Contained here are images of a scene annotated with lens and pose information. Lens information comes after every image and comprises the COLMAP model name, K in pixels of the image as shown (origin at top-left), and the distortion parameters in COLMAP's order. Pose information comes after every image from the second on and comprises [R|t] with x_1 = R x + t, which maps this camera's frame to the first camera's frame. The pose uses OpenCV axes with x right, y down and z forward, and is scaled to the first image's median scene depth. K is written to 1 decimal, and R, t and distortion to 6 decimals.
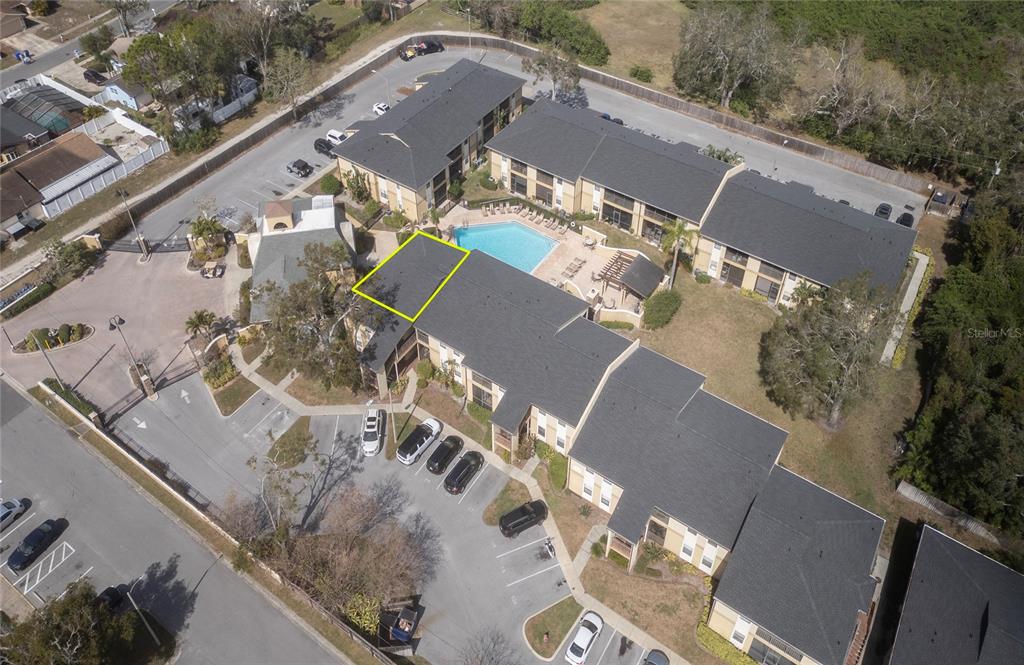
lens RADIAL K [[612.1, 0, 512.0], [0, 612.1, 332.5], [0, 0, 1]] dist [0.029015, -0.000709]
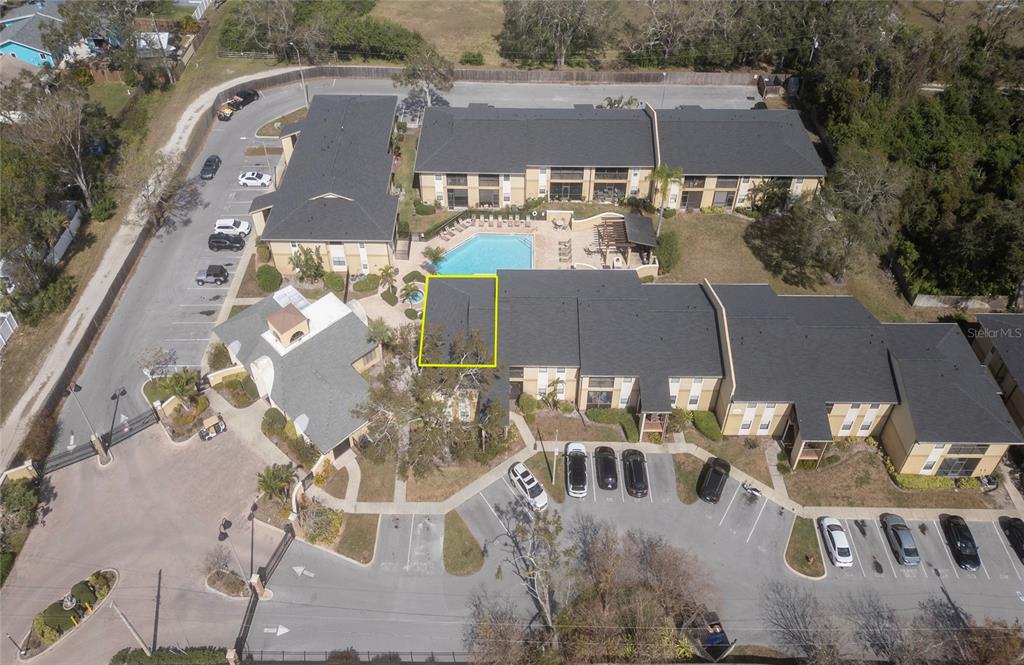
lens RADIAL K [[612.1, 0, 512.0], [0, 612.1, 332.5], [0, 0, 1]] dist [0.029015, -0.000709]
pose [[0.833993, -0.432878, 0.342159, -0.358204], [0.429378, 0.898602, 0.090271, -0.109521], [-0.346542, 0.071630, 0.935296, 0.097624]]
